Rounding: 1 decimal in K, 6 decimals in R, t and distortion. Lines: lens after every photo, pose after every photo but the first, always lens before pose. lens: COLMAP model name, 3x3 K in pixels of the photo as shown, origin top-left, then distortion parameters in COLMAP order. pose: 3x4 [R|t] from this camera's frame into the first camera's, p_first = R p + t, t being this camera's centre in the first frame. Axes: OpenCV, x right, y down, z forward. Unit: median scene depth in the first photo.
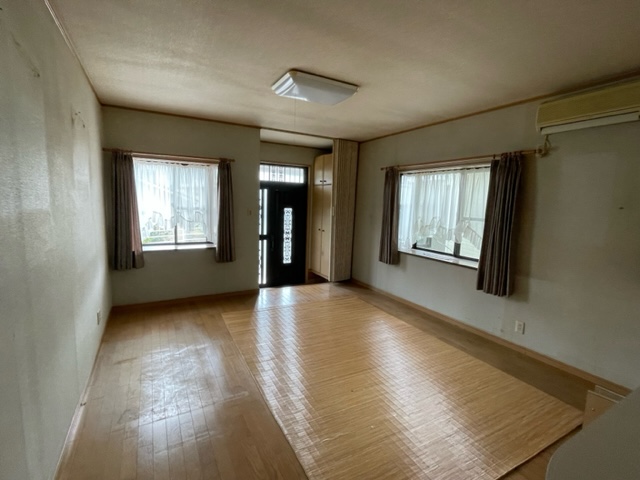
lens RADIAL K [[310.0, 0, 318.6], [0, 310.0, 243.2], [0, 0, 1]] dist [0.004164, -0.000739]
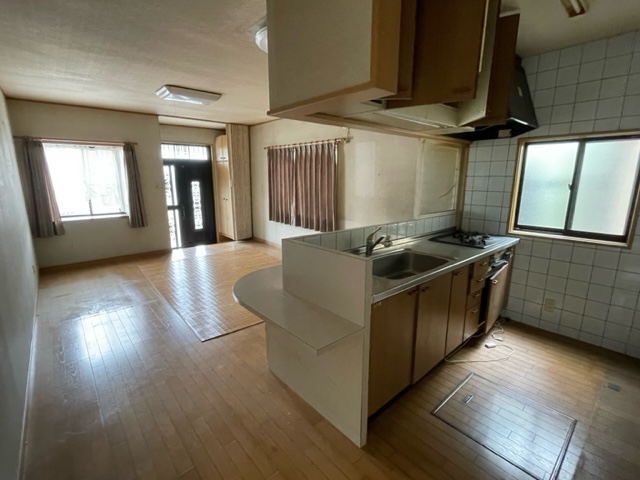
lens RADIAL K [[310.0, 0, 320.2], [0, 310.0, 242.6], [0, 0, 1]] dist [0.004164, -0.000739]
pose [[0.977057, -0.074176, 0.199643, 0.152391], [0.056719, 0.994162, 0.091791, 0.047469], [-0.205286, -0.078361, 0.975560, -0.353952]]
